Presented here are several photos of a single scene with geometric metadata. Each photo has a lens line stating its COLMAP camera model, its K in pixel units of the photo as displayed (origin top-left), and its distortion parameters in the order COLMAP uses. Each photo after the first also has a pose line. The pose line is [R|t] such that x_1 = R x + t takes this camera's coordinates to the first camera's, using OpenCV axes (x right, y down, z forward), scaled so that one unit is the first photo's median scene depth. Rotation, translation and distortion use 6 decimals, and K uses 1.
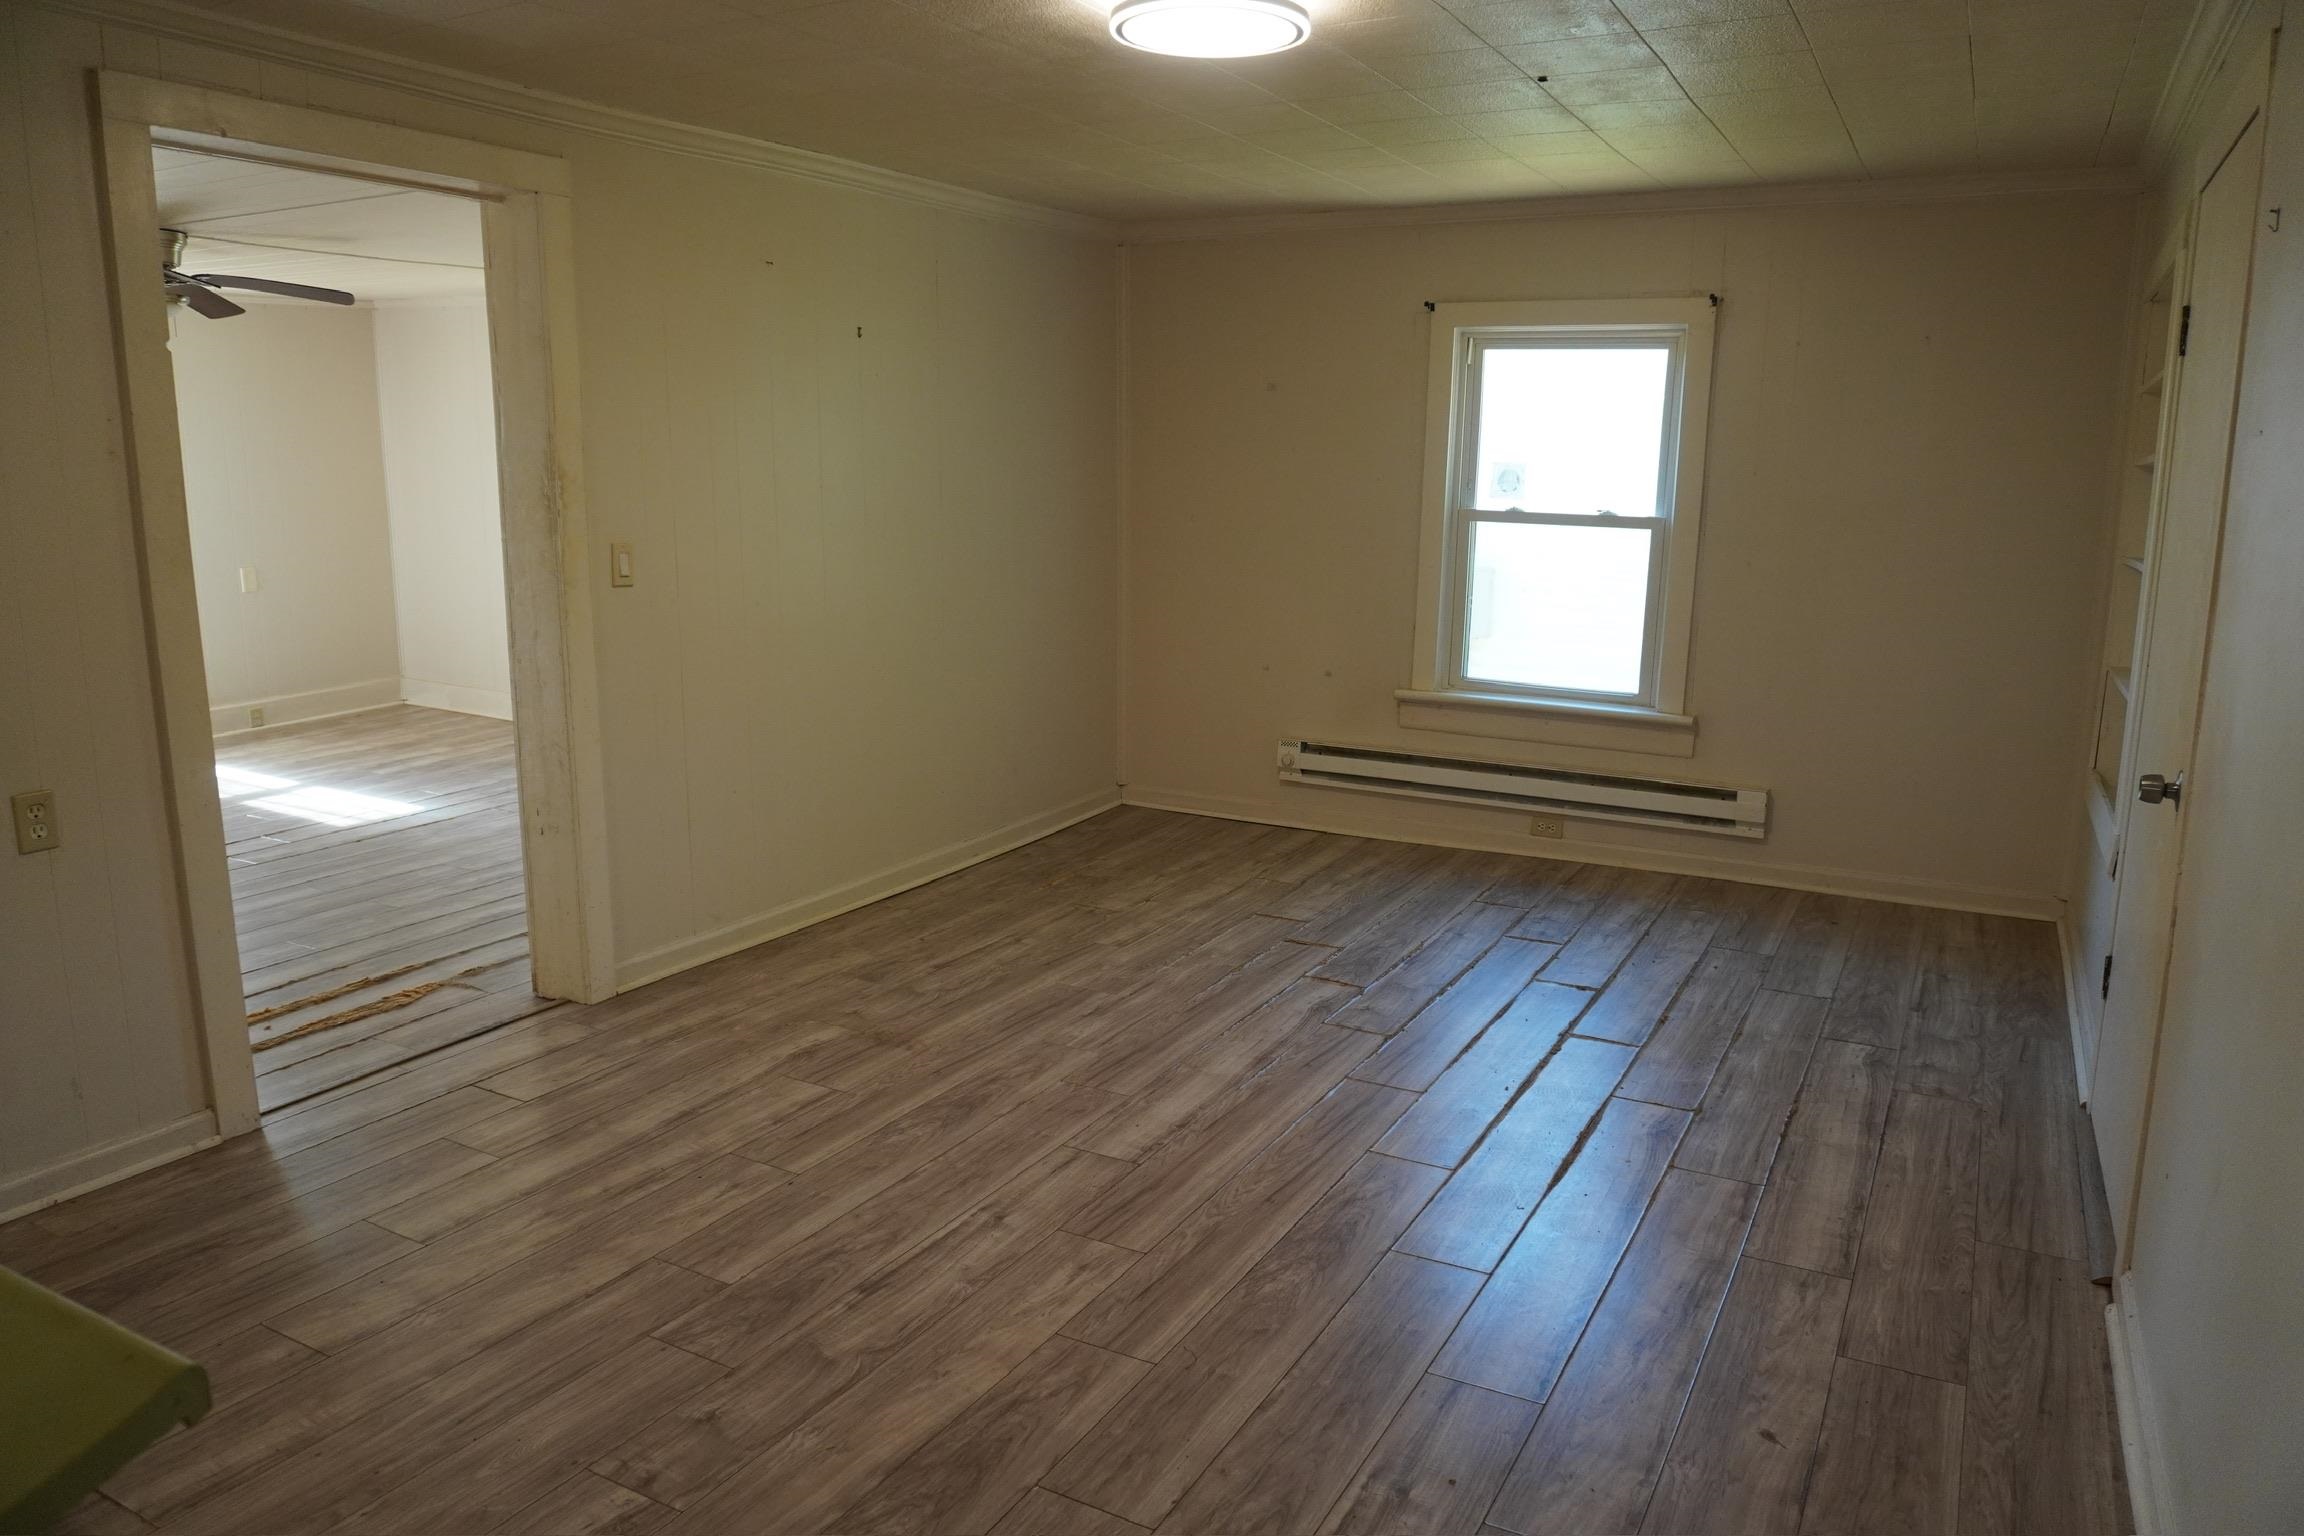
lens RADIAL K [[1519.0, 0, 1160.5], [0, 1519.0, 766.0], [0, 0, 1]] dist [-0.040516, 0.011032]
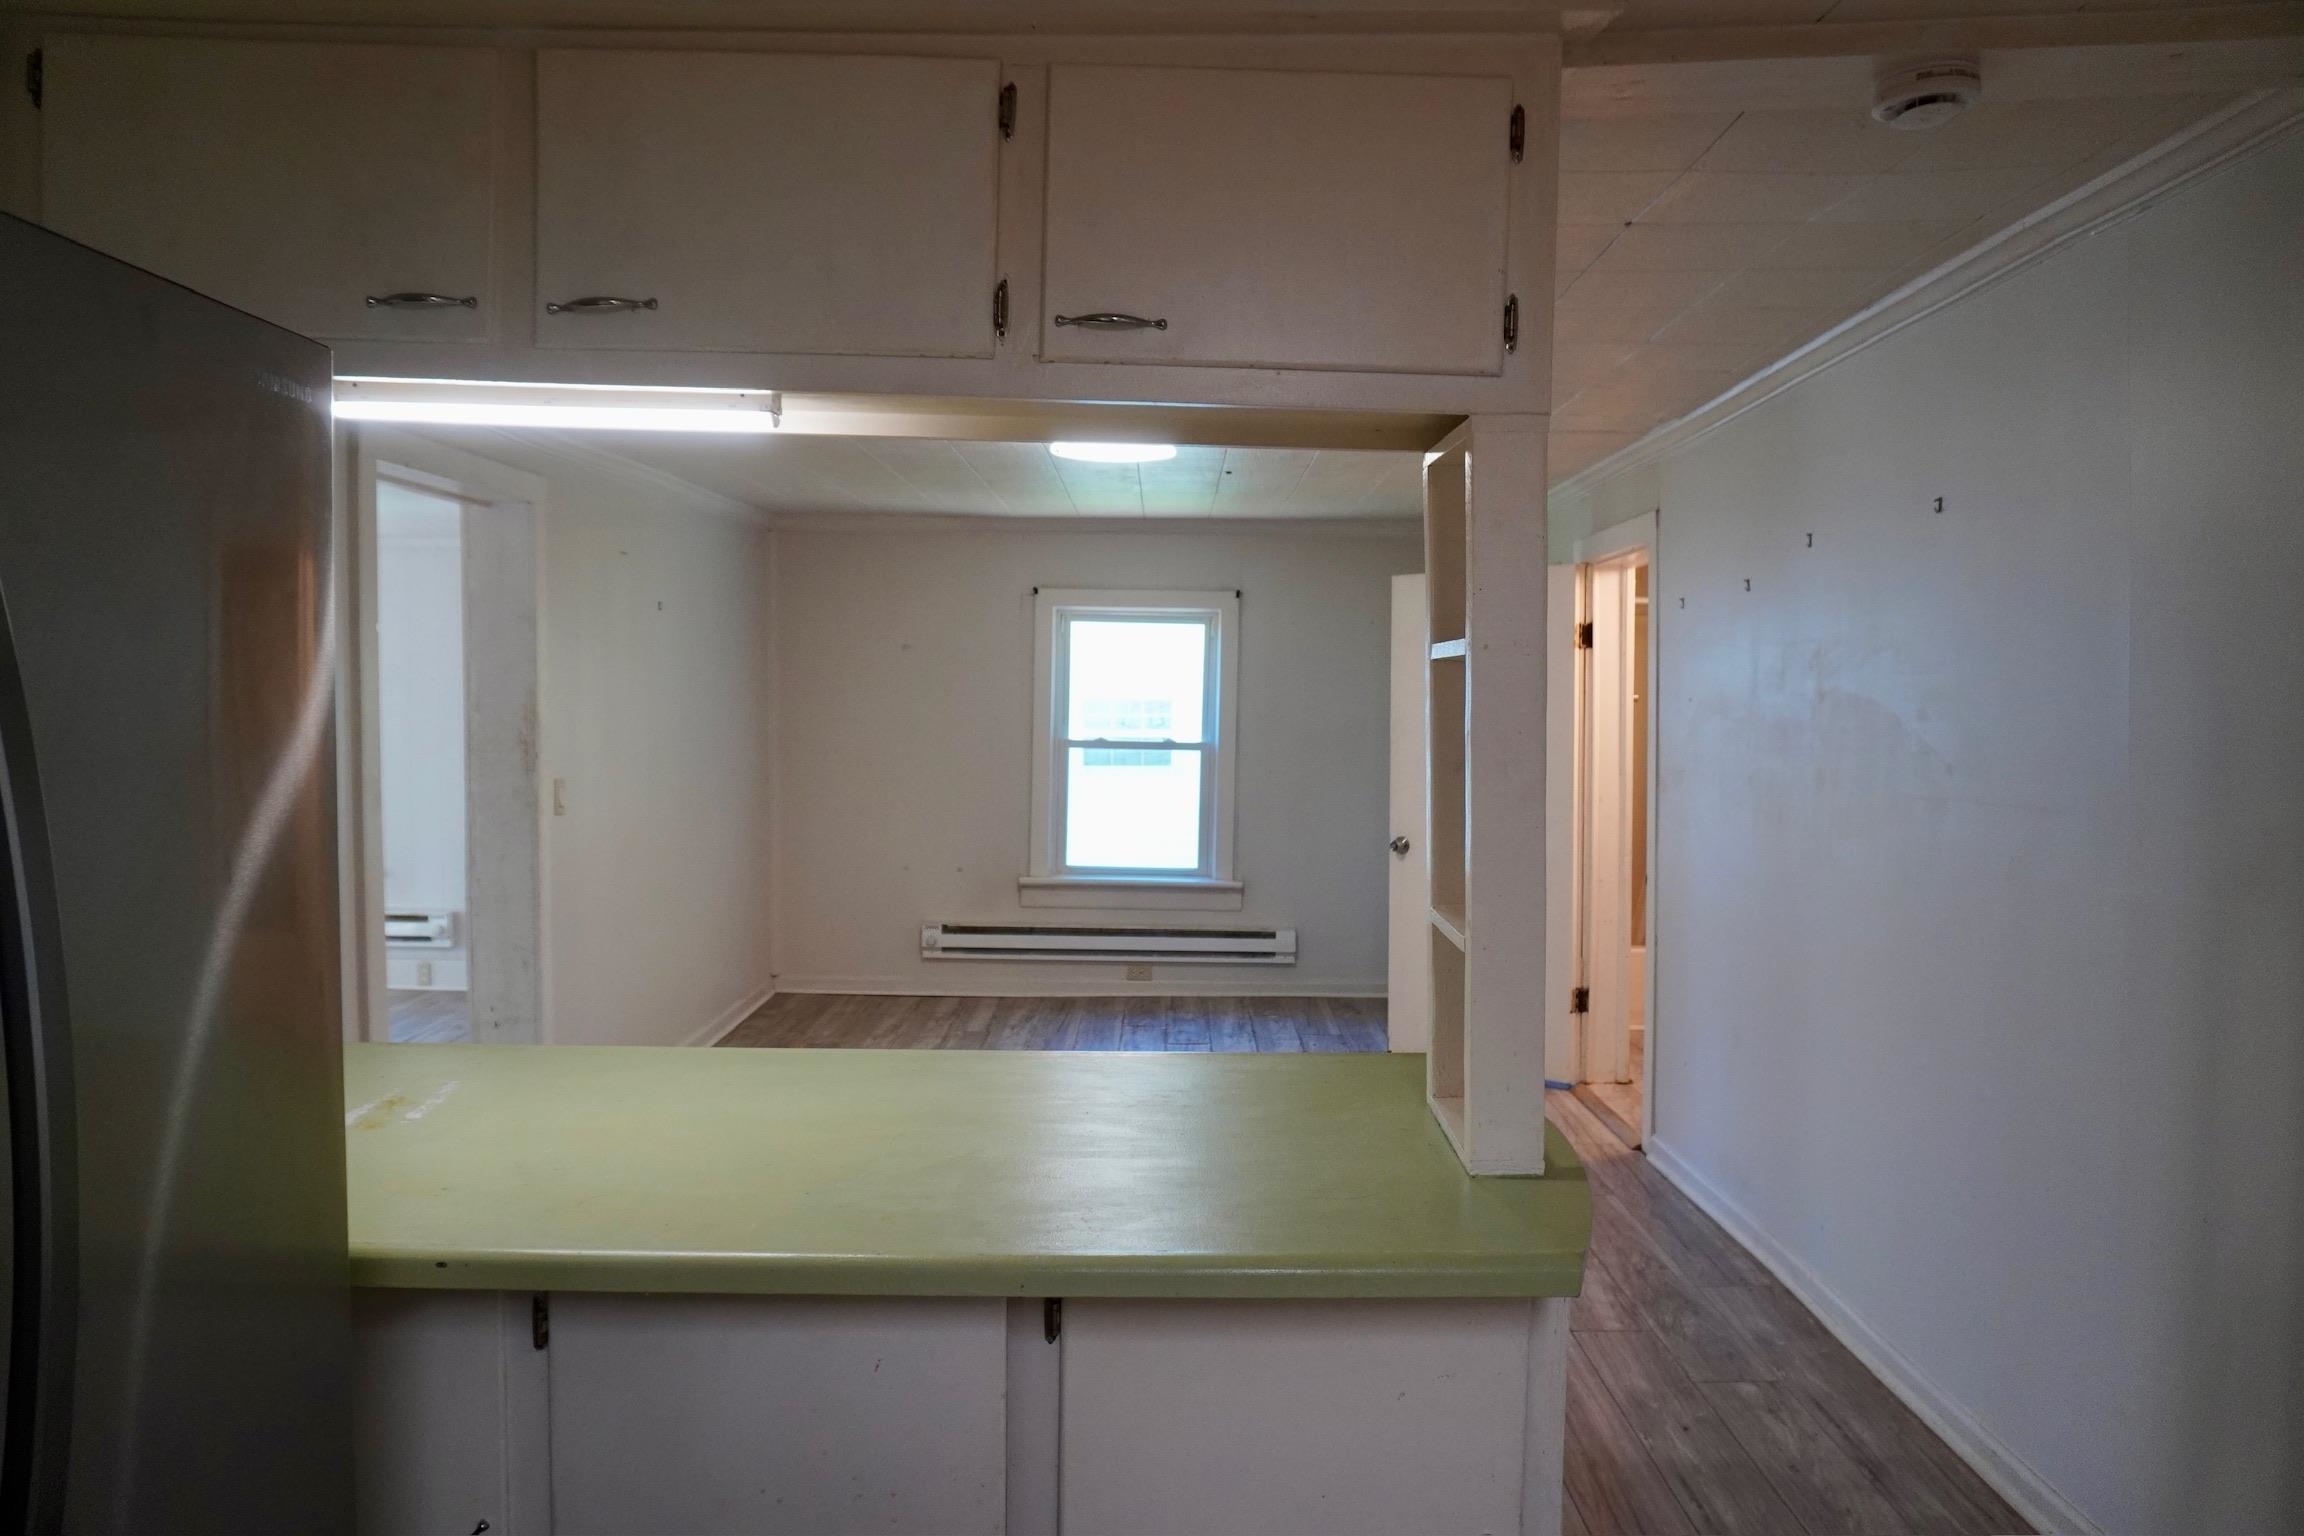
lens RADIAL K [[1607.4, 0, 1093.7], [0, 1607.4, 782.6], [0, 0, 1]] dist [-0.004282, -0.004091]
pose [[0.884753, -0.029502, 0.465126, -0.479815], [0.092429, 0.989279, -0.113068, 0.034215], [-0.456804, 0.143028, 0.877994, -0.274404]]
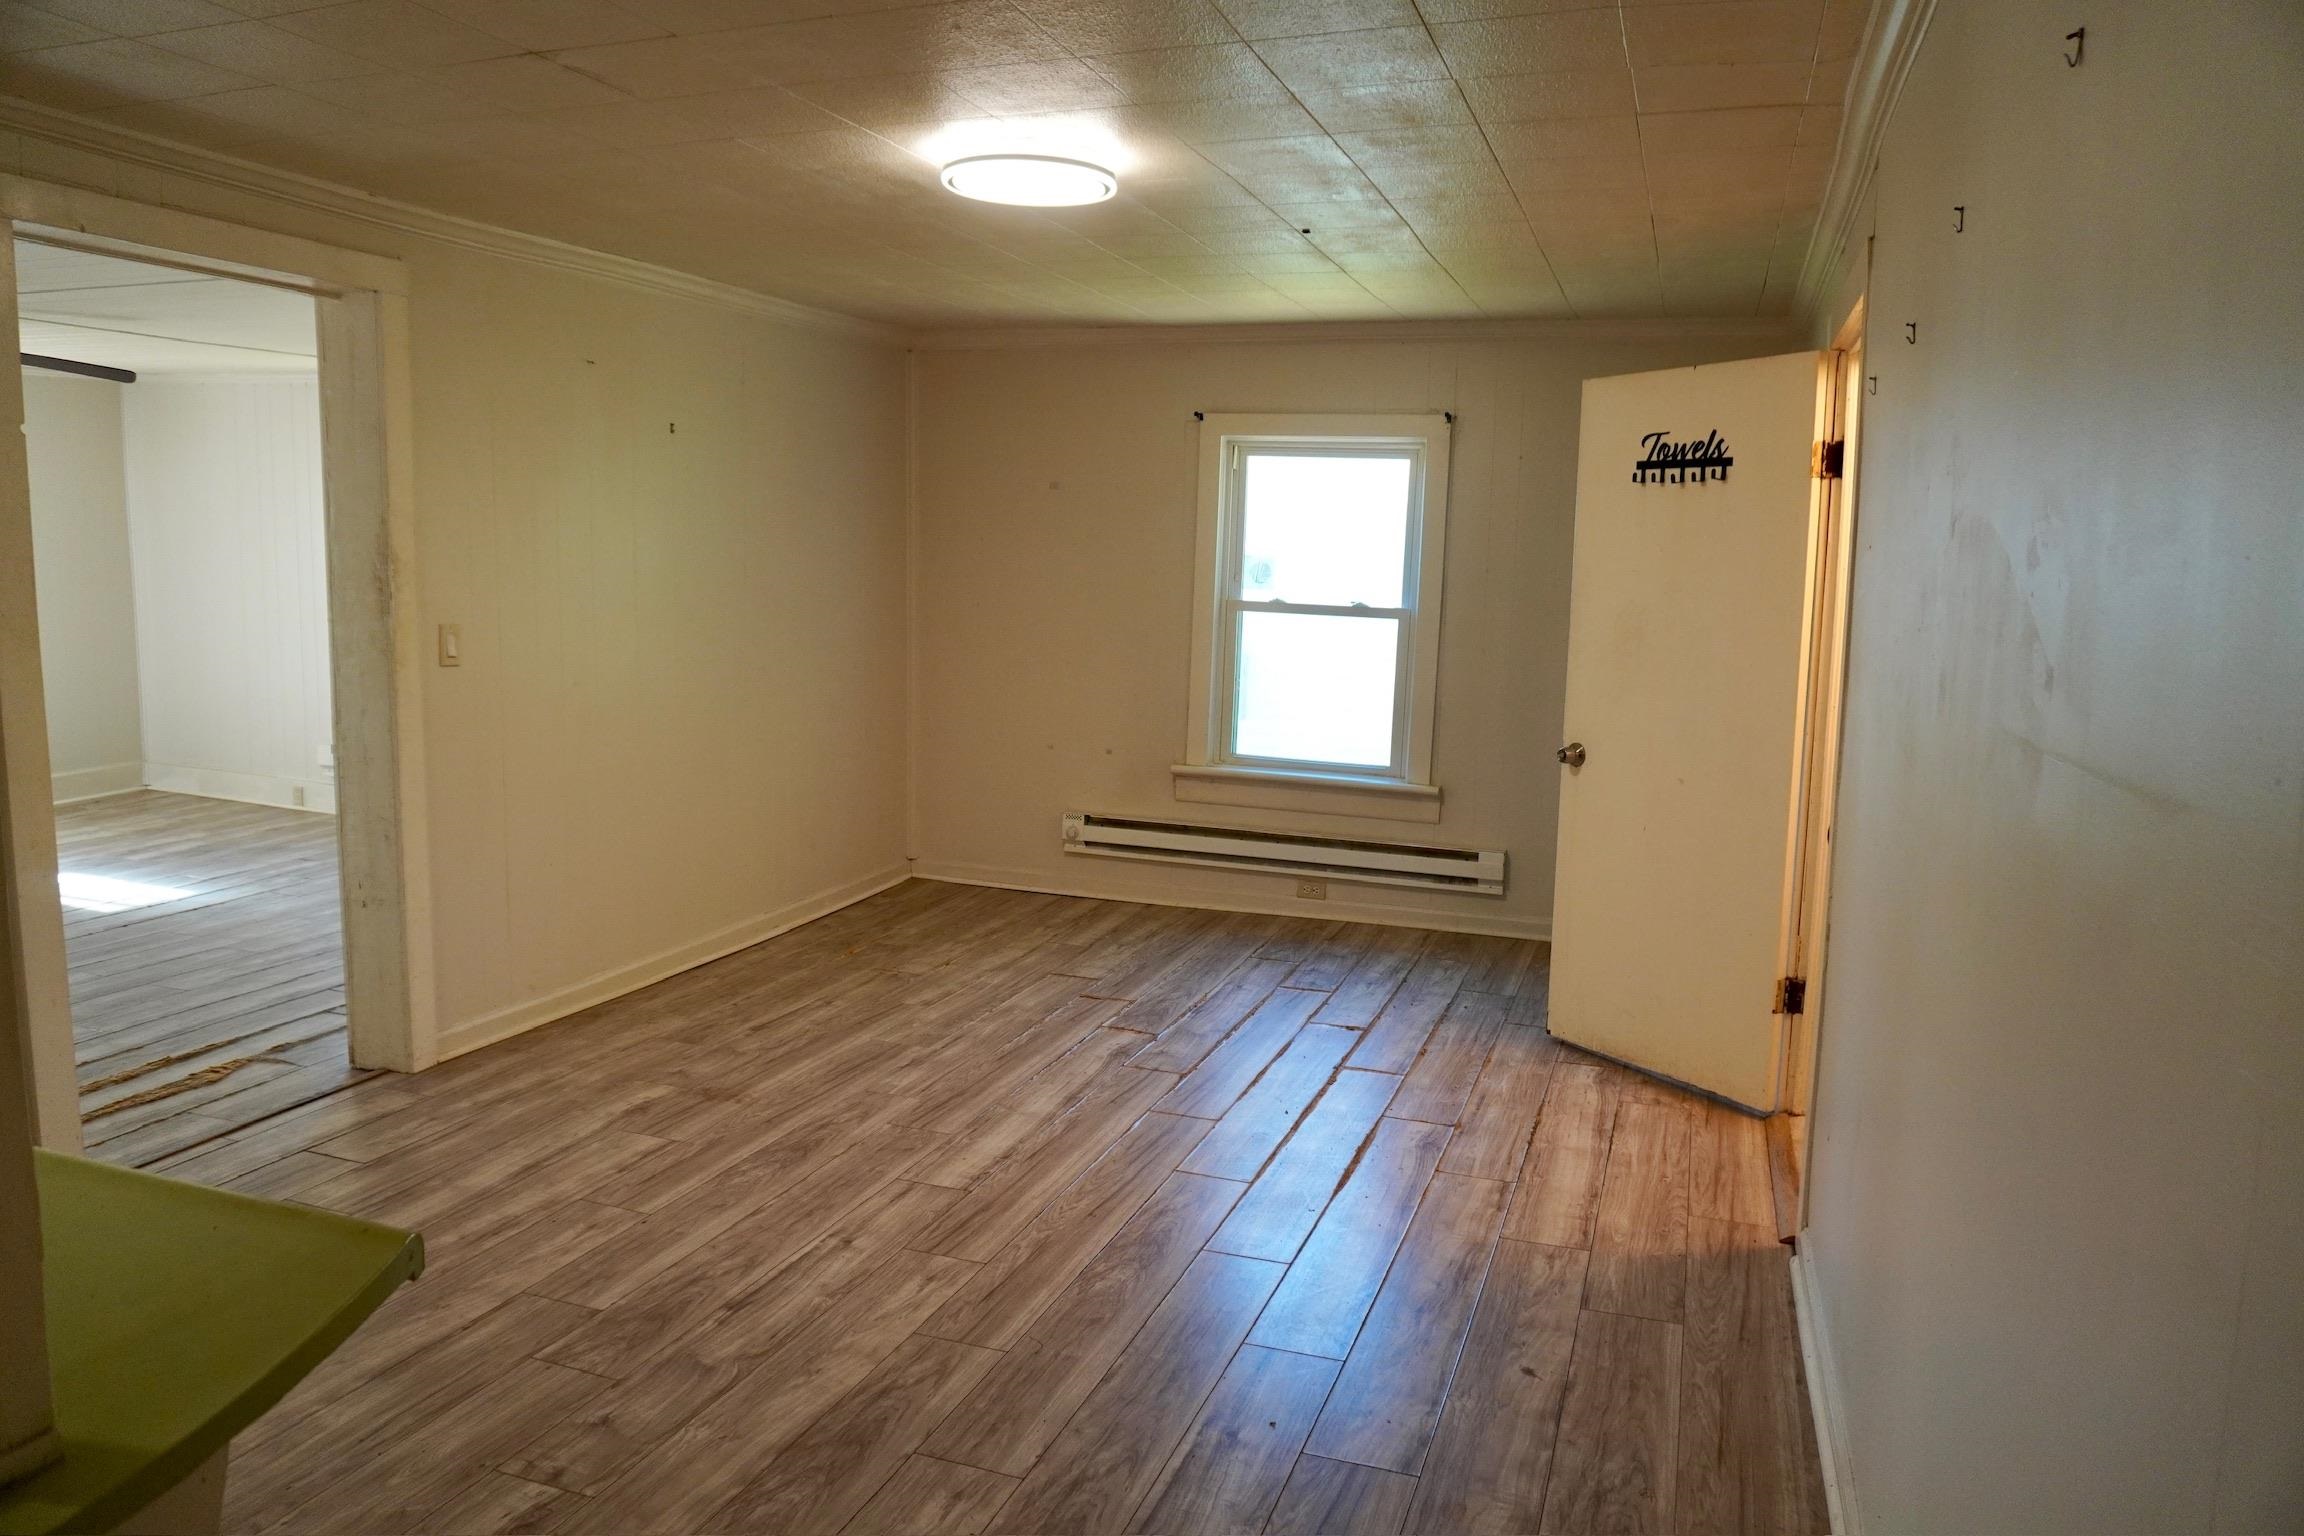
lens RADIAL K [[1534.0, 0, 1147.7], [0, 1534.0, 769.3], [0, 0, 1]] dist [-0.036723, 0.003240]
pose [[0.987401, -0.006601, 0.158102, -0.039439], [0.015402, 0.998395, -0.054508, 0.013484], [-0.157488, 0.056256, 0.985917, -0.083531]]
